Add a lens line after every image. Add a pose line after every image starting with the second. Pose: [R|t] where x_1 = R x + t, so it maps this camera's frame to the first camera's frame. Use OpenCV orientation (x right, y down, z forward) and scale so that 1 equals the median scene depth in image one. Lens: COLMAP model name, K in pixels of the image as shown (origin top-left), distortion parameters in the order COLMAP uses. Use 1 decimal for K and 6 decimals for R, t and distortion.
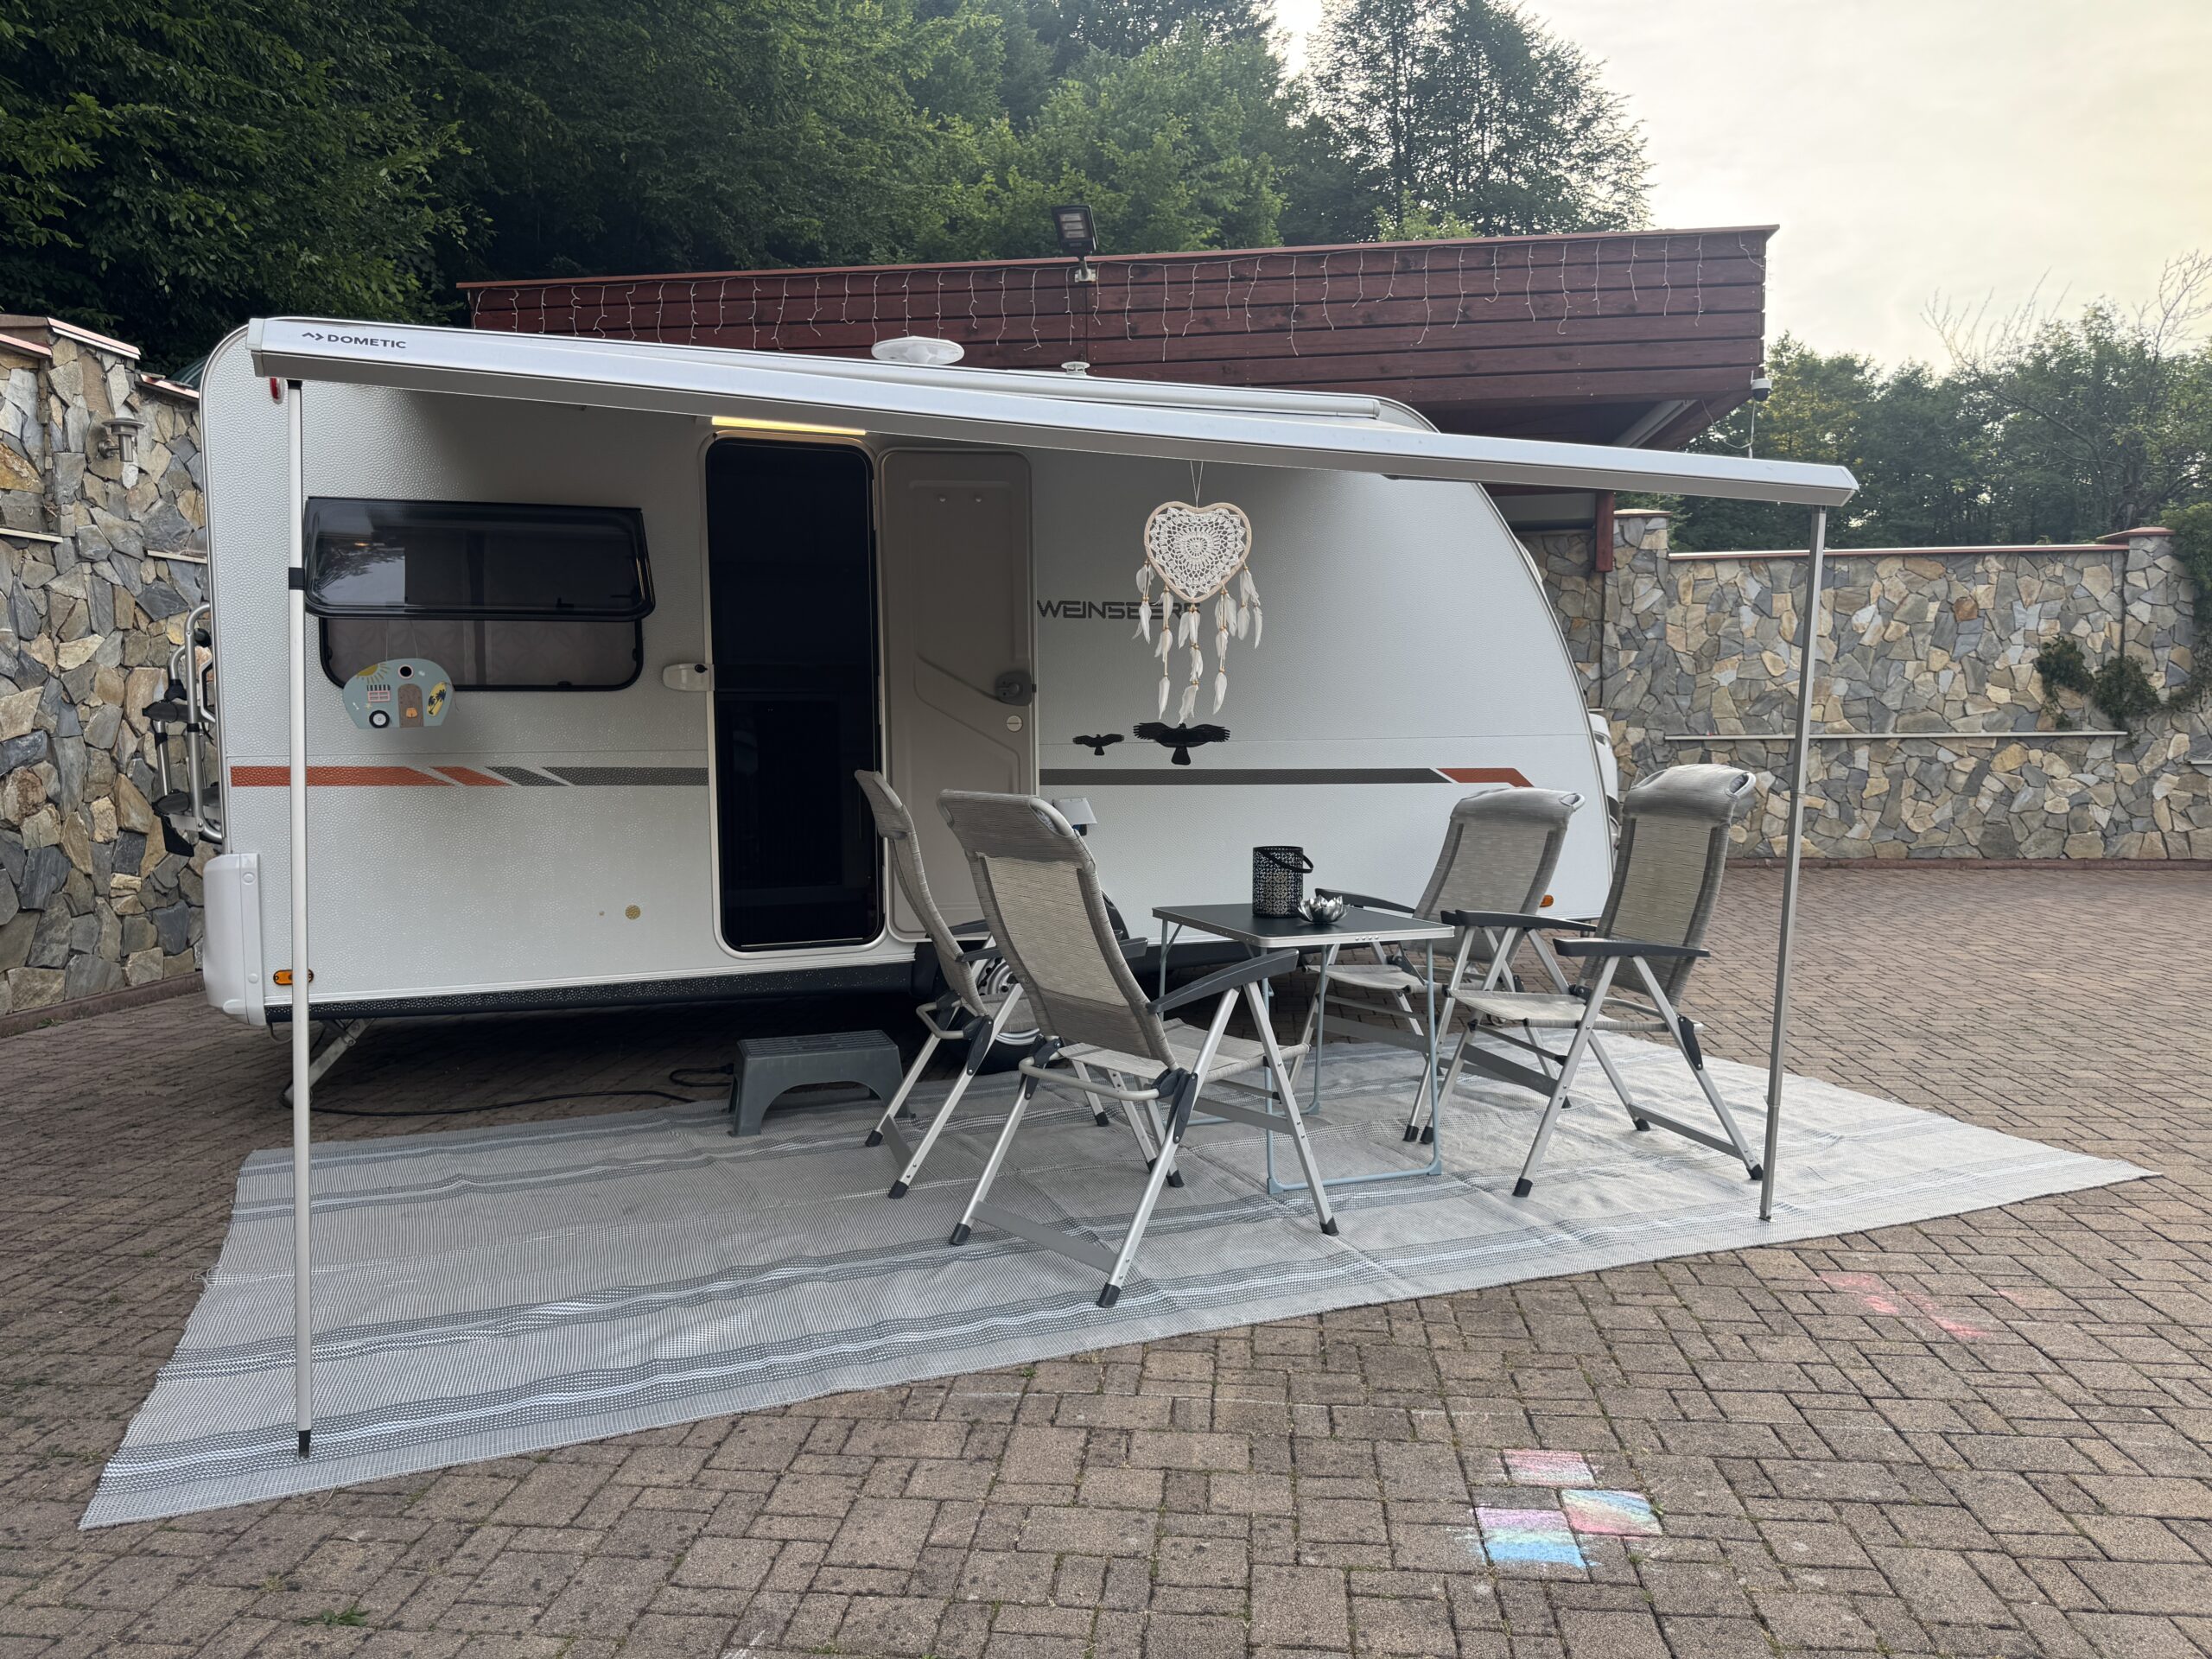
lens RADIAL K [[1573.6, 0, 1102.5], [0, 1573.6, 832.1], [0, 0, 1]] dist [0.006631, -0.009756]
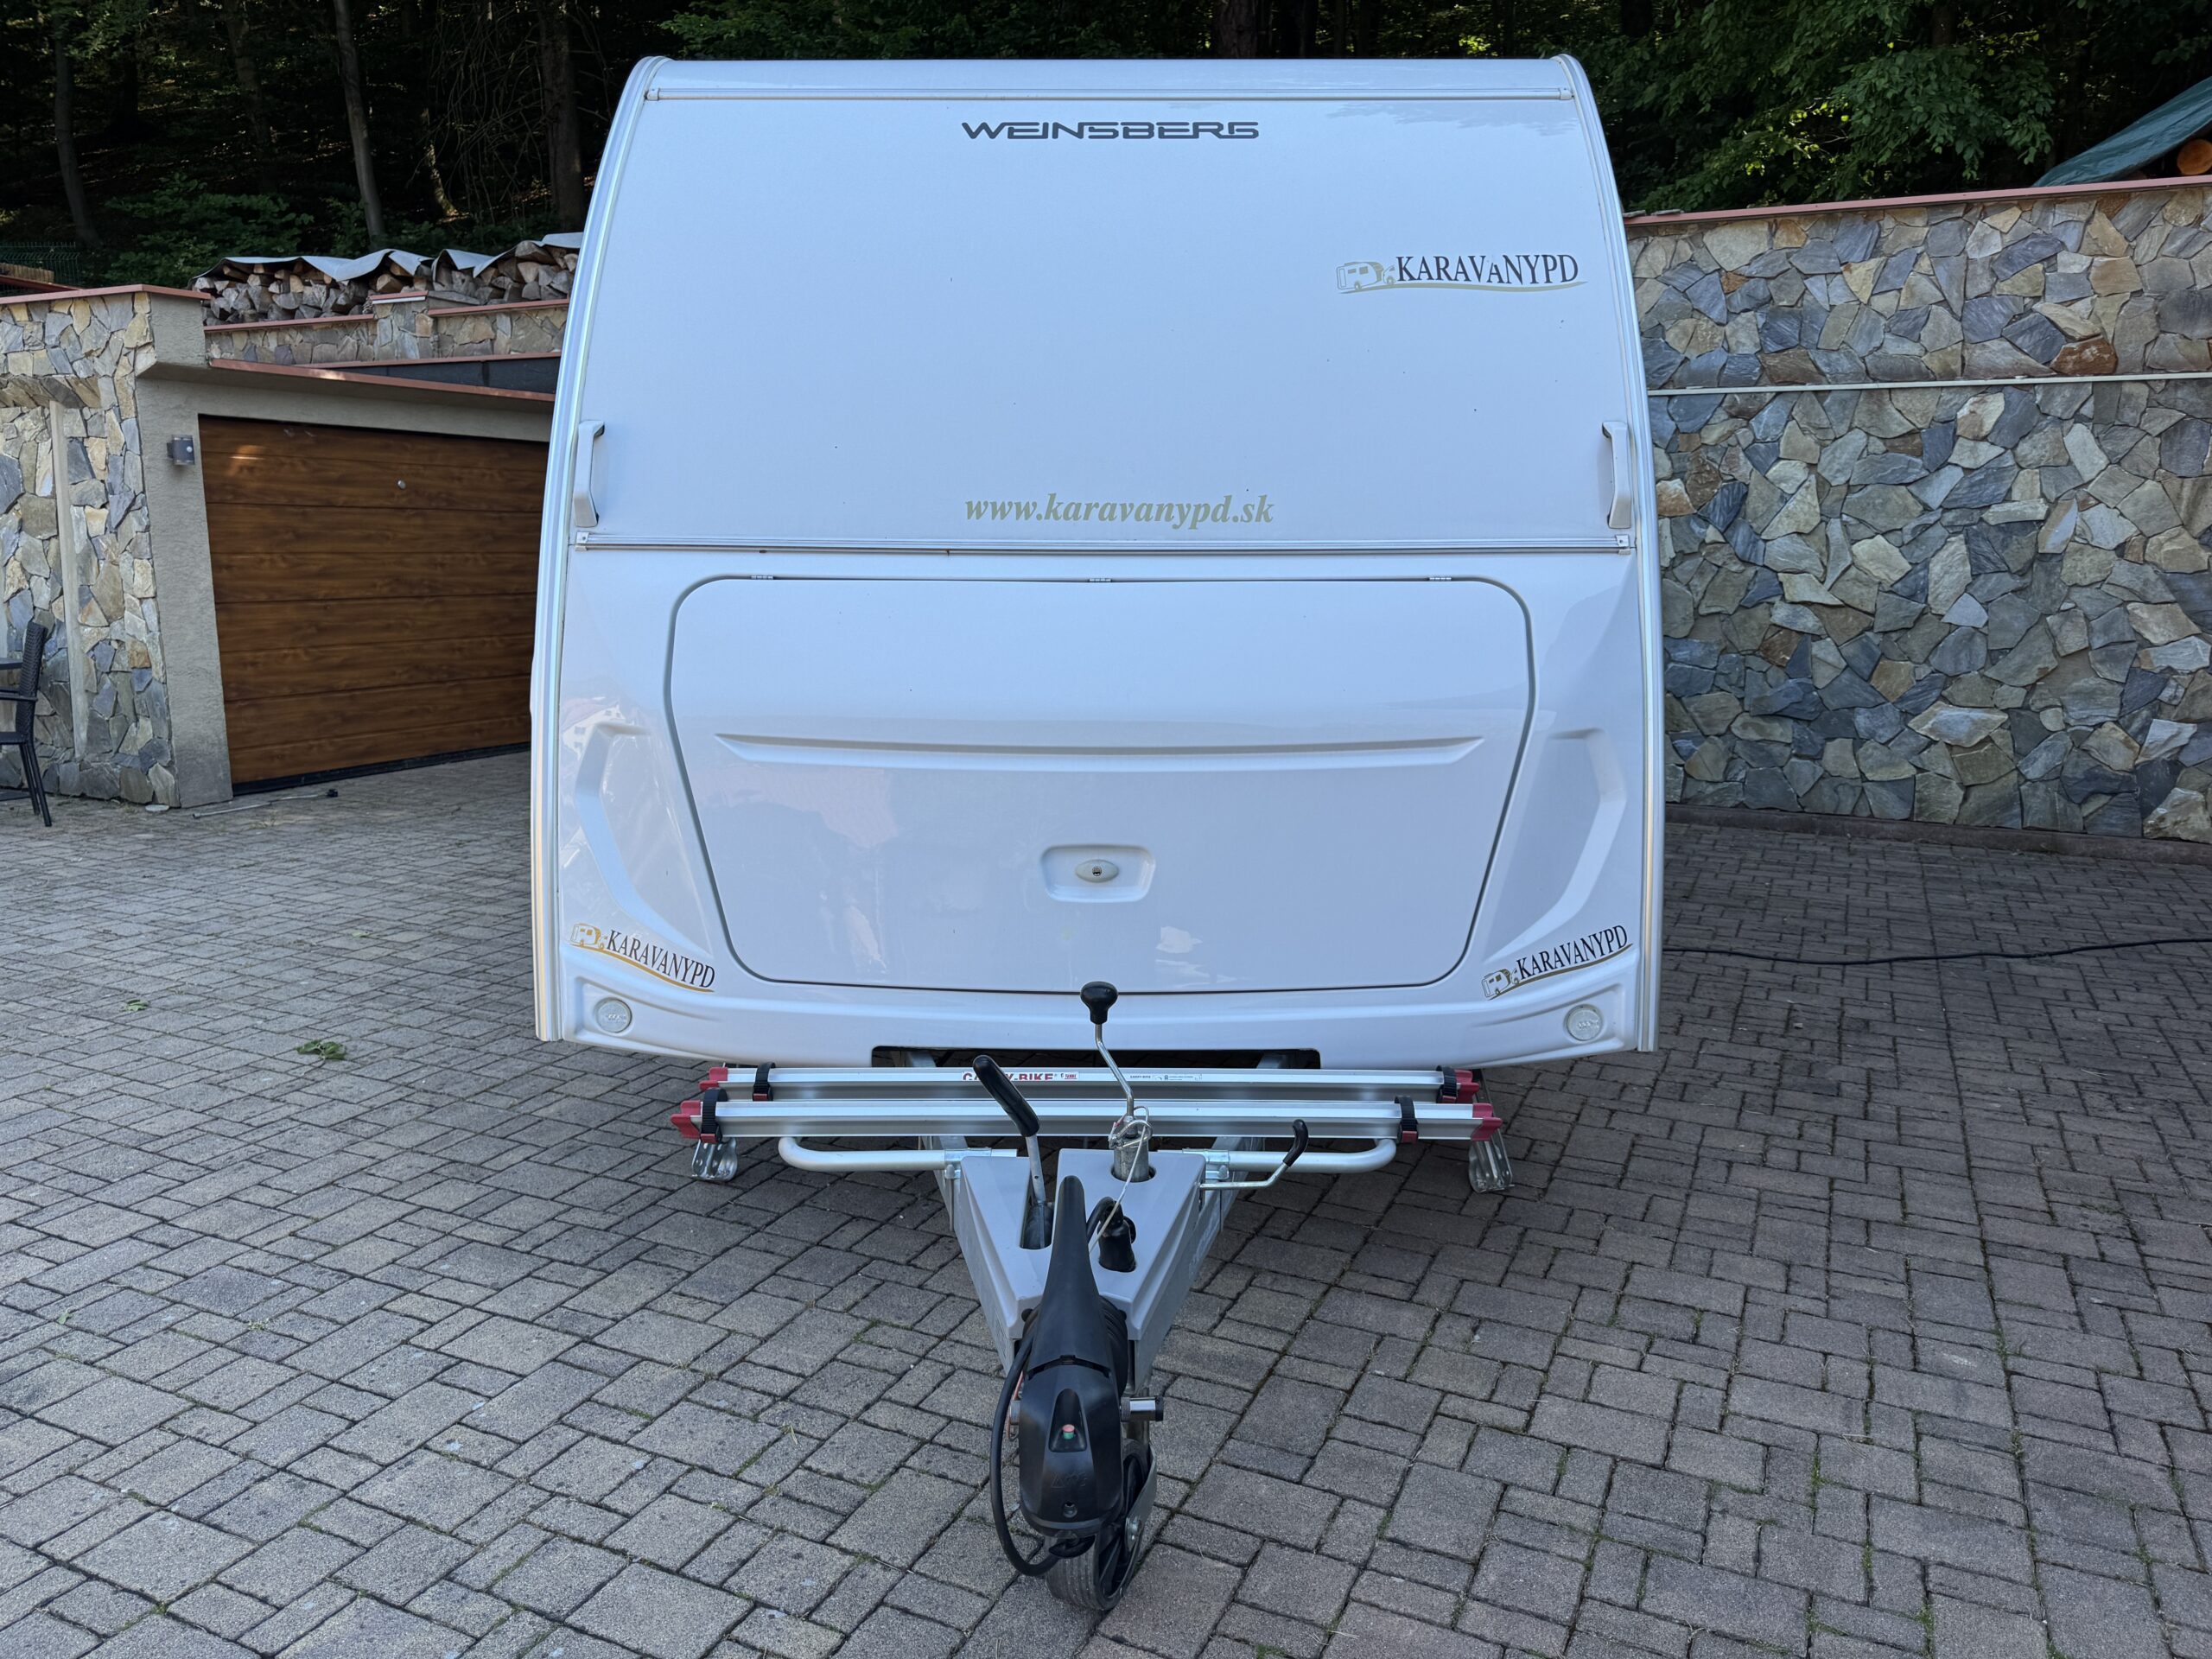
lens RADIAL K [[1573.6, 0, 1102.5], [0, 1573.6, 832.1], [0, 0, 1]] dist [0.006631, -0.009756]
pose [[-0.330858, 0.179523, -0.926447, 0.294990], [-0.066276, 0.974893, 0.212580, -0.051989], [0.941350, 0.131735, -0.310653, 0.582971]]
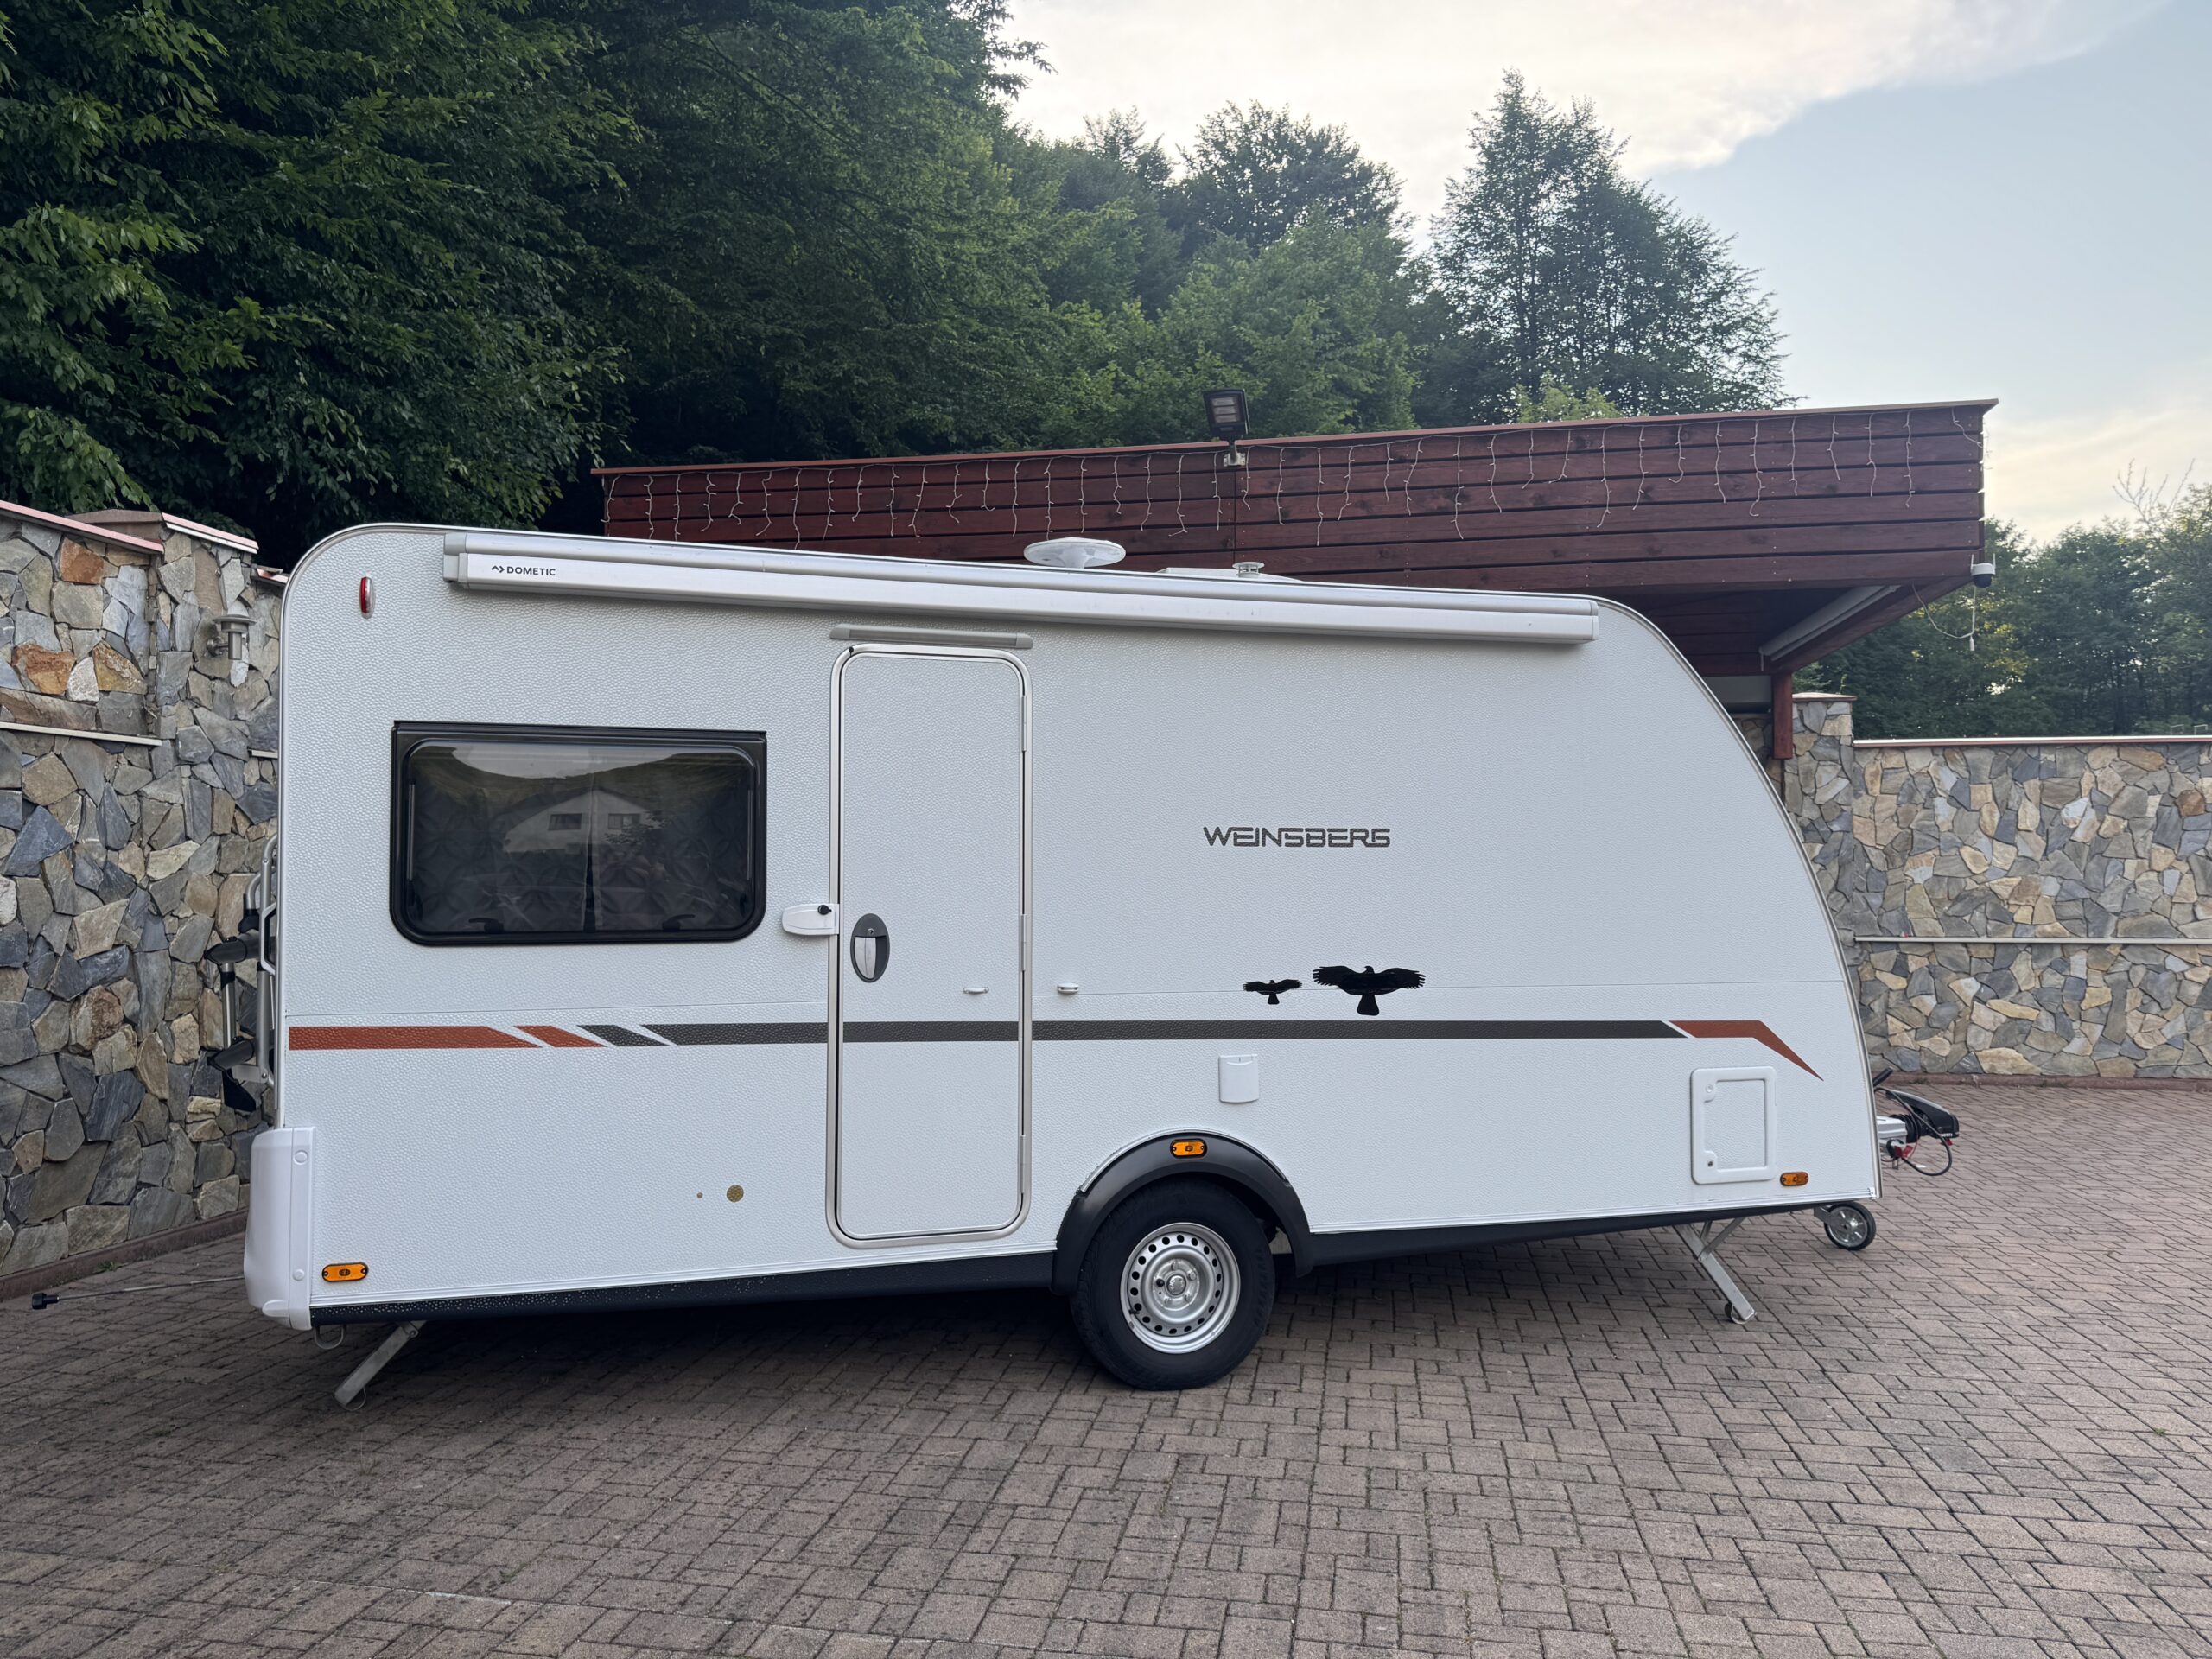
lens RADIAL K [[1568.3, 0, 1107.1], [0, 1568.3, 838.1], [0, 0, 1]] dist [0.011285, -0.014818]
pose [[0.997568, 0.010183, -0.068957, -0.015455], [-0.016706, 0.995368, -0.094680, -0.025208], [0.067673, 0.095601, 0.993117, 0.056301]]
